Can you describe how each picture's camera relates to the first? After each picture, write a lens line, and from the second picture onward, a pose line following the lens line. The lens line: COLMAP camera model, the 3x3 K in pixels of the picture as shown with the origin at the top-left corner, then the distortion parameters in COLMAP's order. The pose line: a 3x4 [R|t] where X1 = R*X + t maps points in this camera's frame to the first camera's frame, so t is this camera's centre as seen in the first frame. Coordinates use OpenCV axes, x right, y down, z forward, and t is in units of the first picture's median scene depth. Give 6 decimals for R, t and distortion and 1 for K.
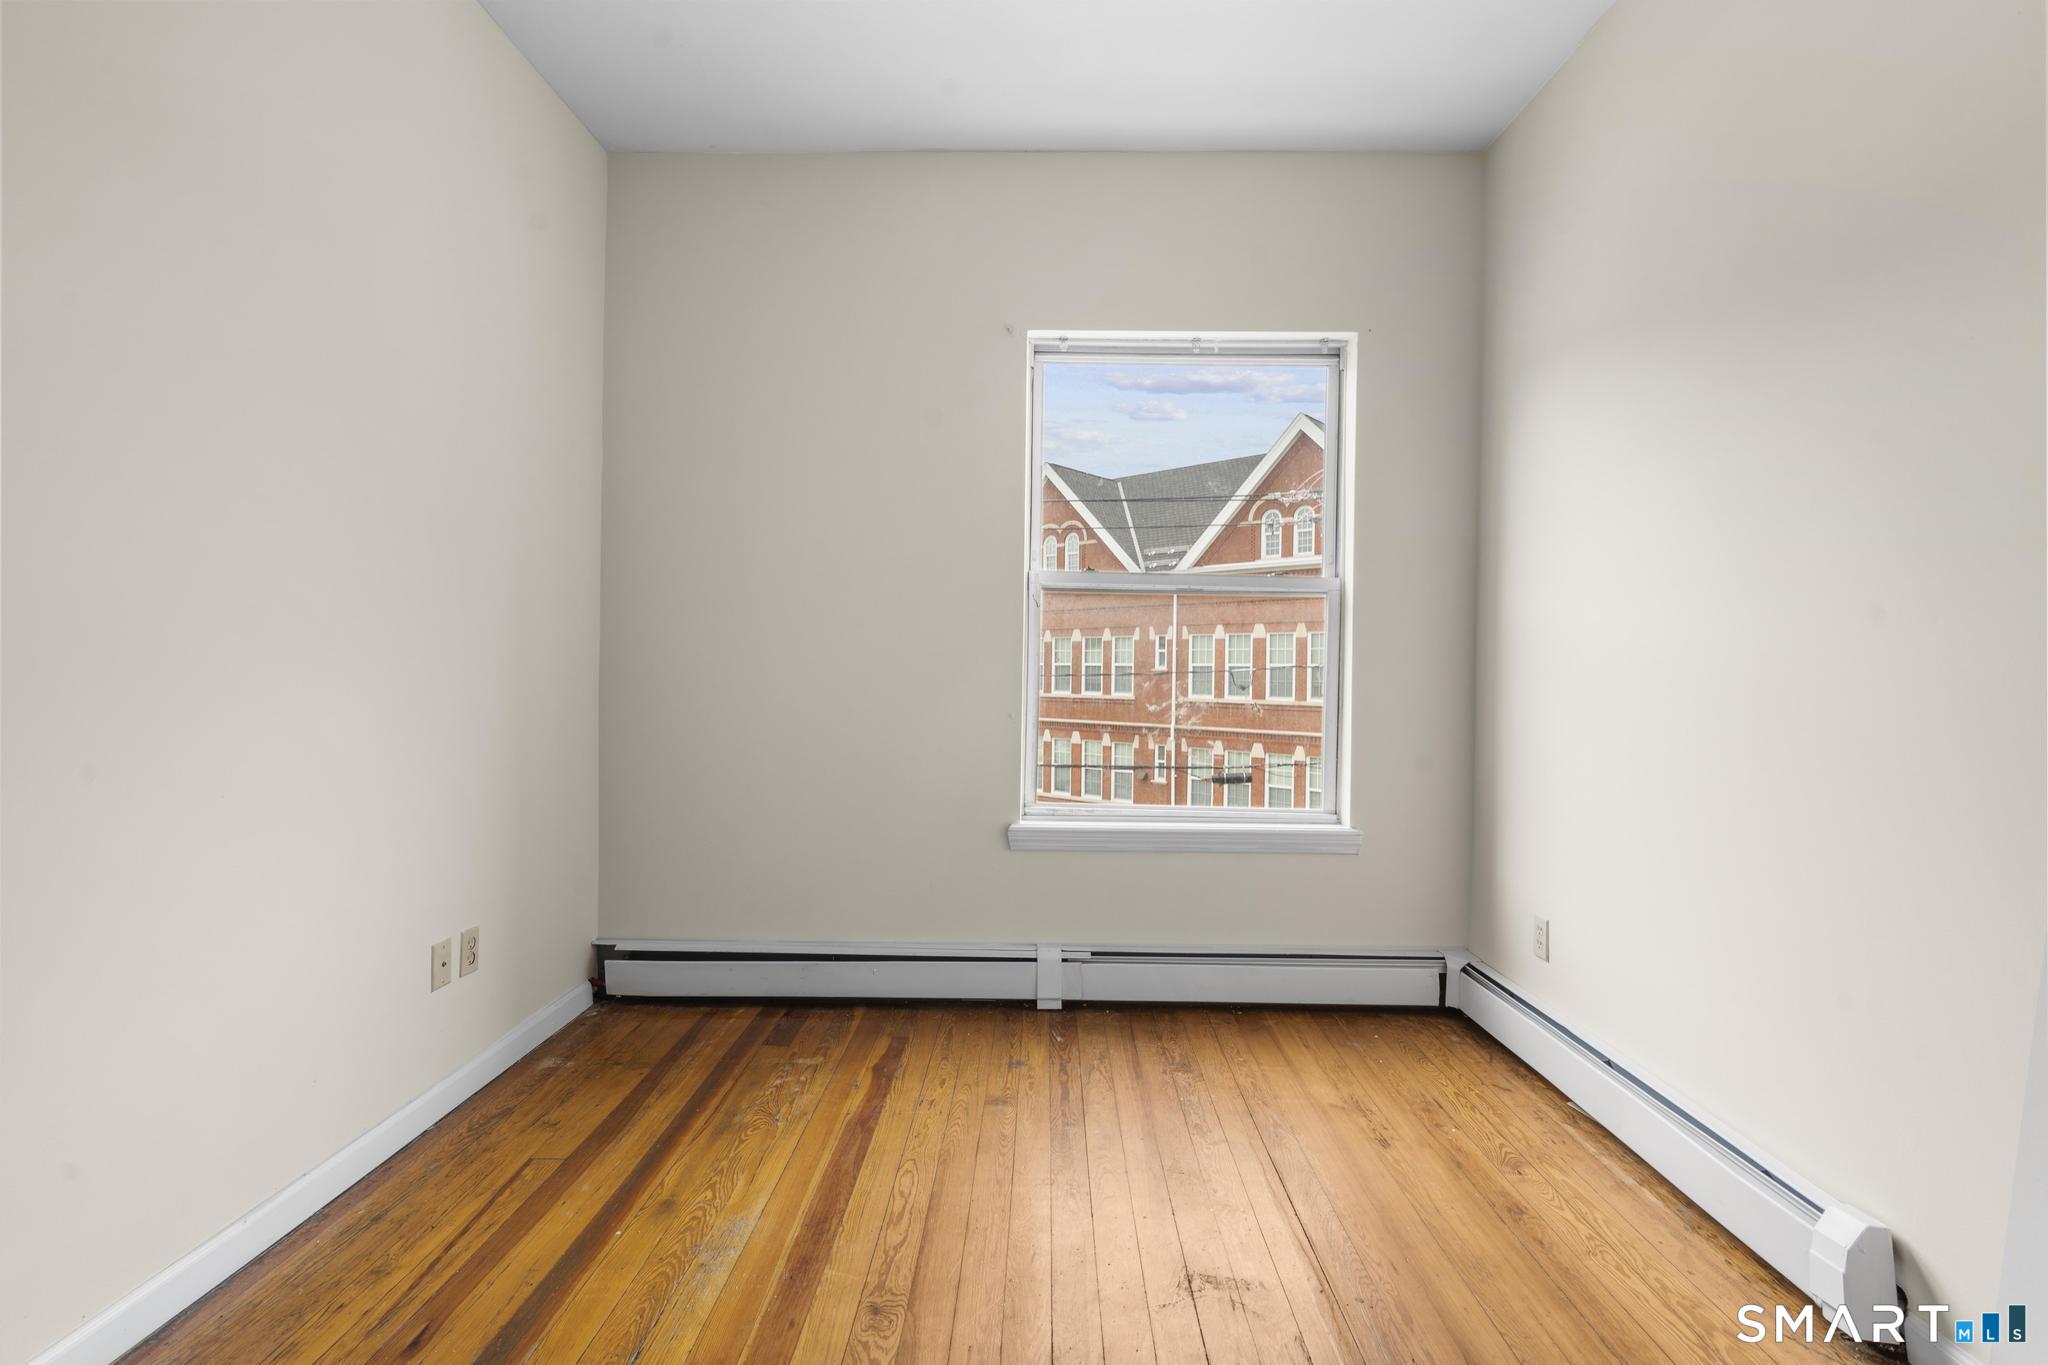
lens RADIAL K [[924.1, 0, 1025.3], [0, 924.1, 679.3], [0, 0, 1]] dist [-0.004936, 0.003275]
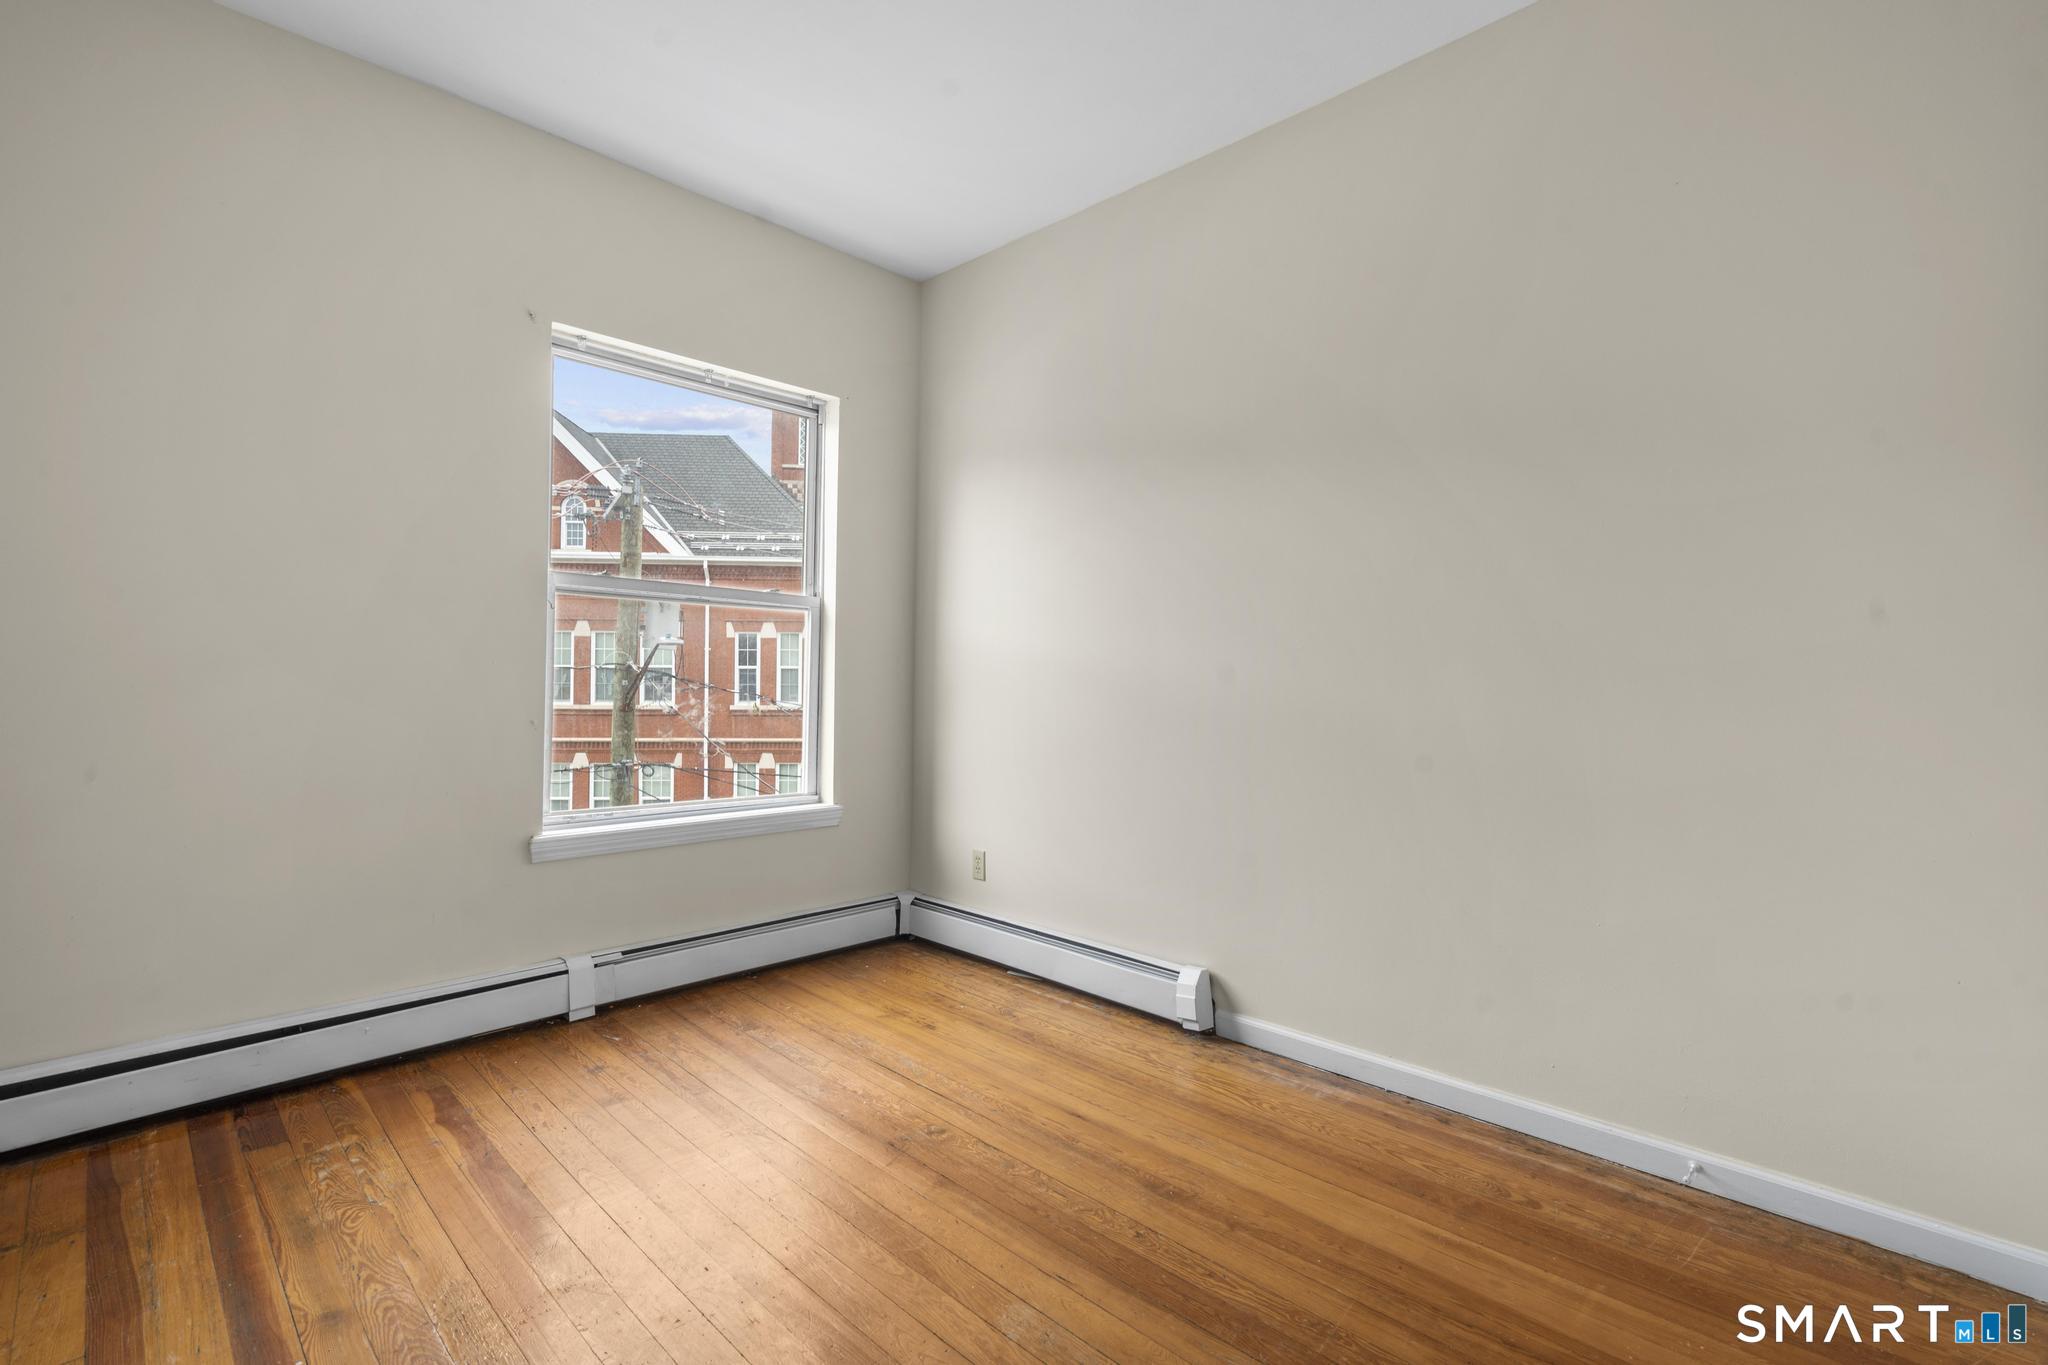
lens RADIAL K [[924.1, 0, 1031.7], [0, 924.1, 678.1], [0, 0, 1]] dist [-0.004936, 0.003275]
pose [[0.685616, -0.003216, 0.727956, -0.366196], [0.001993, 0.999995, 0.002541, -0.007765], [-0.727960, -0.000292, 0.685619, -0.024204]]
